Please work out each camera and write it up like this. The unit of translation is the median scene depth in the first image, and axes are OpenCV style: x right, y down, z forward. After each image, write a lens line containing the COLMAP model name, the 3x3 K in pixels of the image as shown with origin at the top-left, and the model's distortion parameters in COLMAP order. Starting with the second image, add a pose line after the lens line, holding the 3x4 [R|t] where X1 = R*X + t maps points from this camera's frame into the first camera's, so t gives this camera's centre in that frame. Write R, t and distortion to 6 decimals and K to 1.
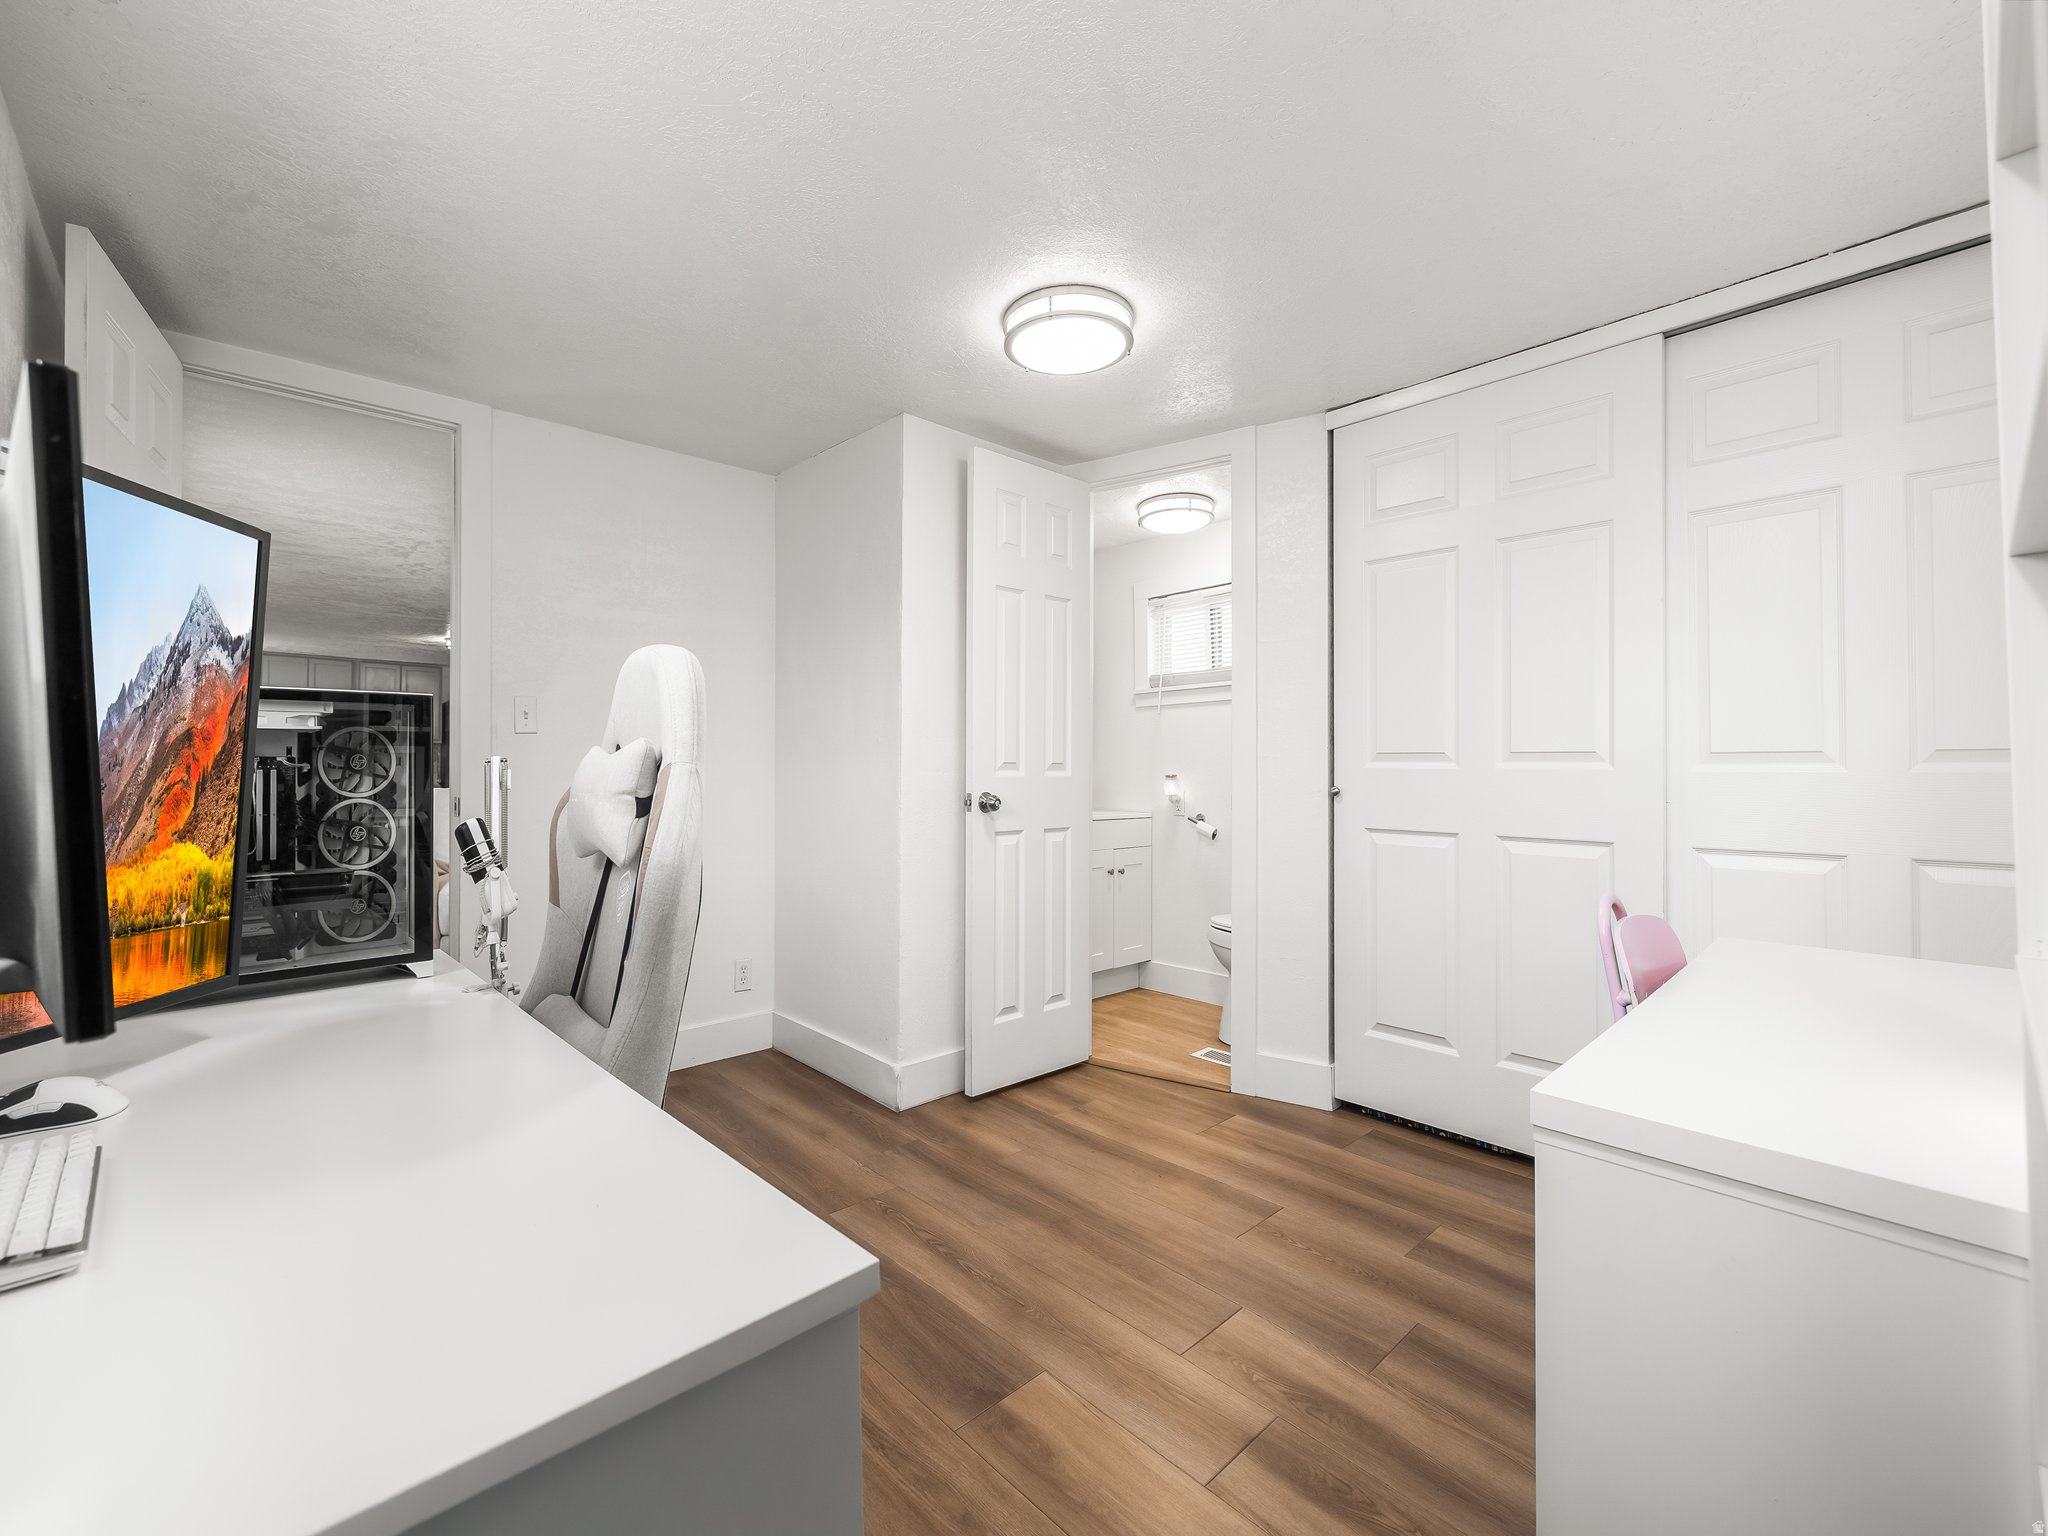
lens RADIAL K [[855.3, 0, 1003.3], [0, 855.3, 767.8], [0, 0, 1]] dist [0.003284, -0.000777]
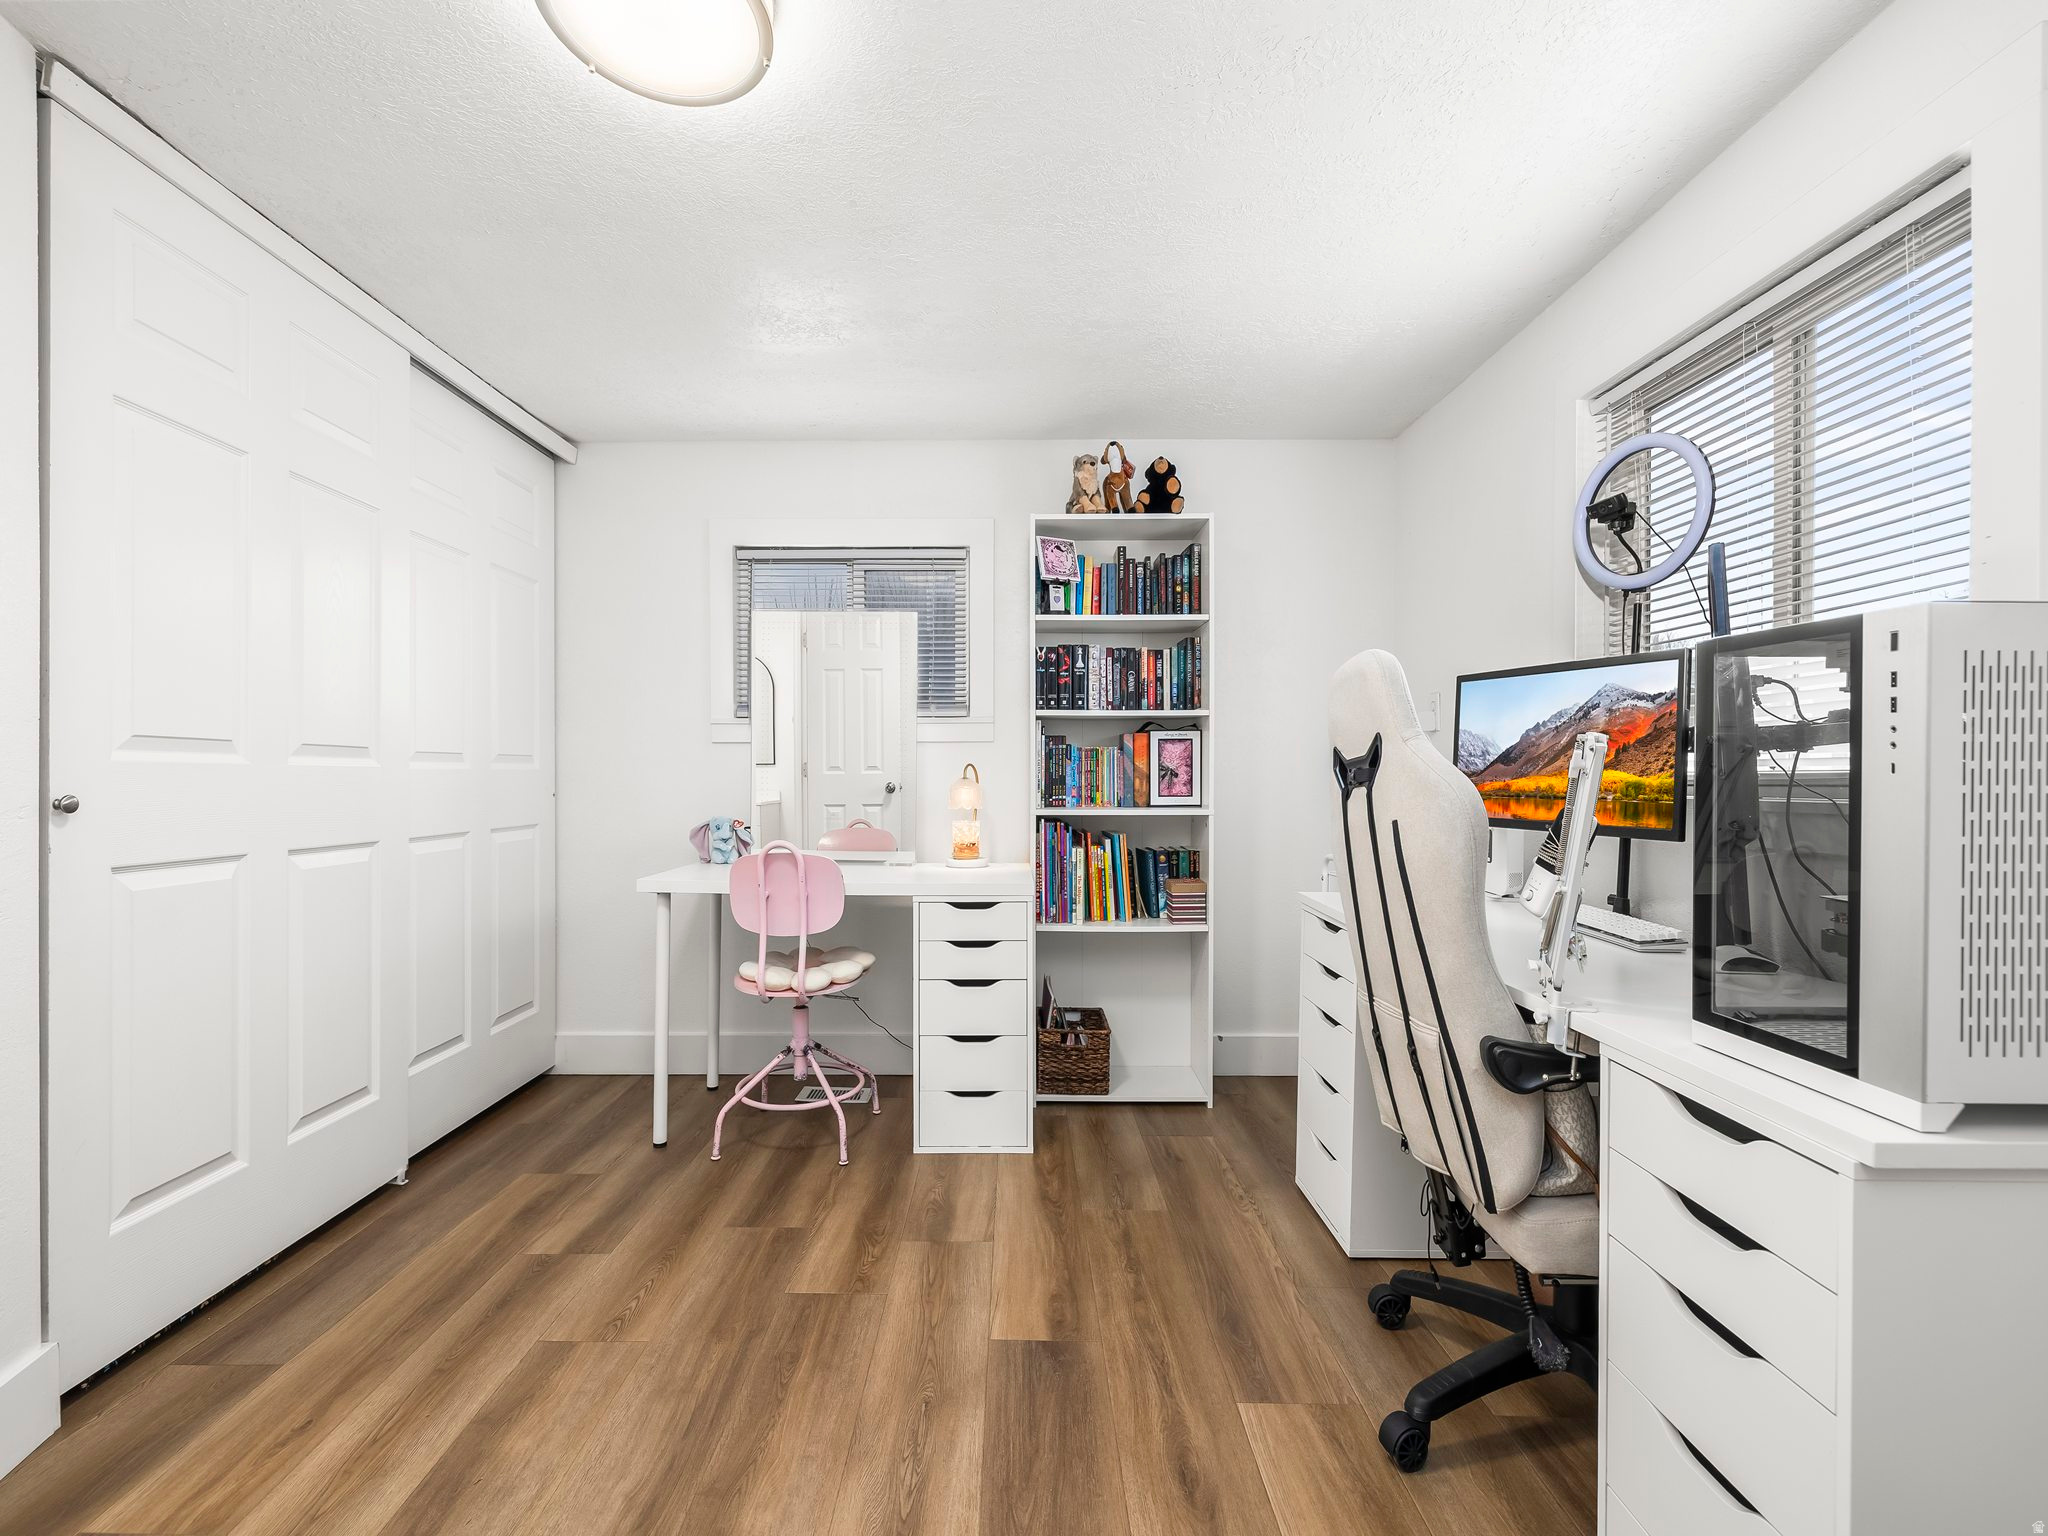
lens RADIAL K [[855.3, 0, 1008.1], [0, 855.3, 774.6], [0, 0, 1]] dist [0.003284, -0.000777]
pose [[-0.730359, 0.003017, 0.683057, -0.532228], [0.003756, 0.999993, -0.000401, 0.016184], [-0.683053, 0.002273, -0.730365, 1.366202]]
